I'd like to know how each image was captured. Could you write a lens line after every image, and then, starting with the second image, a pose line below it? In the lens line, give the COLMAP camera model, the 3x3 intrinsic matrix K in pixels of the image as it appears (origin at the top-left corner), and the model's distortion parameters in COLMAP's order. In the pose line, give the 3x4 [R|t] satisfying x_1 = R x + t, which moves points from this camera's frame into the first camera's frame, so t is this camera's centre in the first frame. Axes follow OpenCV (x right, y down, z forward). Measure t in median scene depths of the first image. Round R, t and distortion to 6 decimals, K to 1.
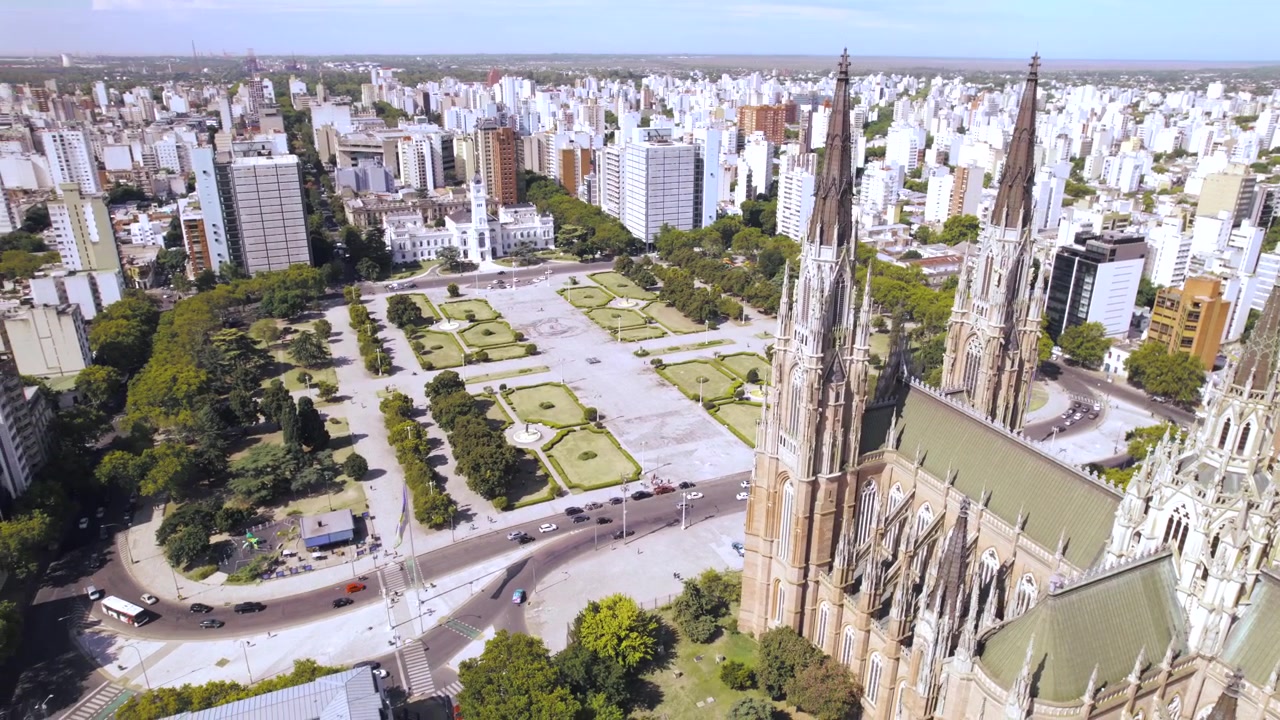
lens RADIAL K [[836.6, 0, 640.0], [0, 836.6, 360.0], [0, 0, 1]] dist [-0.037777, -0.000101]
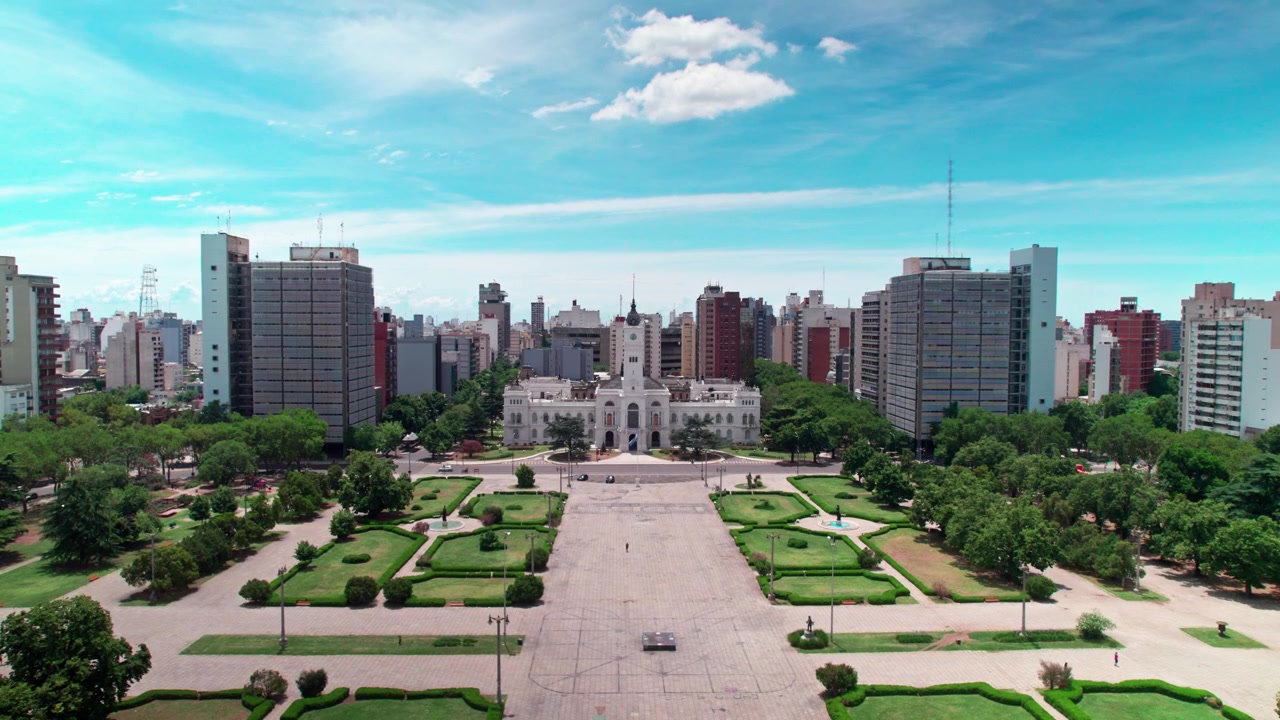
lens RADIAL K [[836.6, 0, 640.0], [0, 836.6, 360.0], [0, 0, 1]] dist [-0.037777, -0.000101]
pose [[0.929889, 0.019037, -0.367348, 0.055185], [-0.133634, 0.947910, -0.289151, -0.008343], [0.342708, 0.317969, 0.883995, 0.612655]]
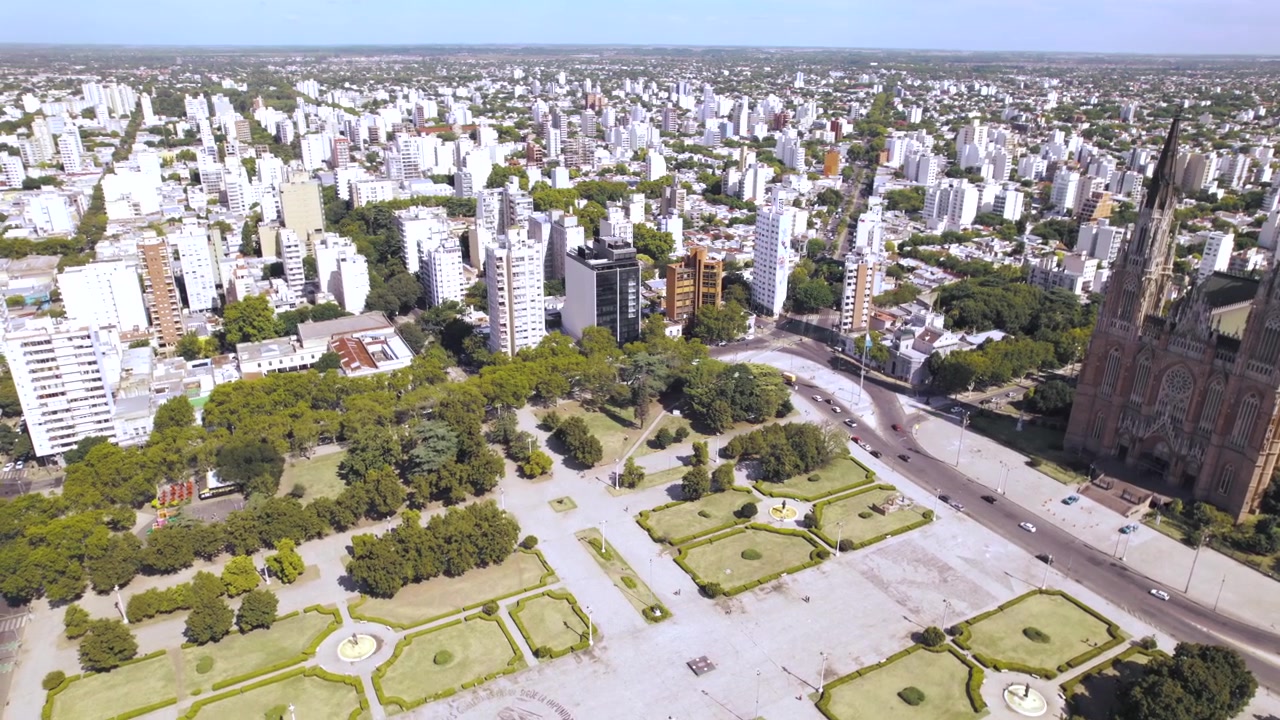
lens RADIAL K [[836.6, 0, 640.0], [0, 836.6, 360.0], [0, 0, 1]] dist [-0.037777, -0.000101]
pose [[-0.086667, -0.366658, 0.926310, -0.450057], [0.353734, 0.857897, 0.372673, -0.362063], [-0.931322, 0.359966, 0.055348, 0.838551]]
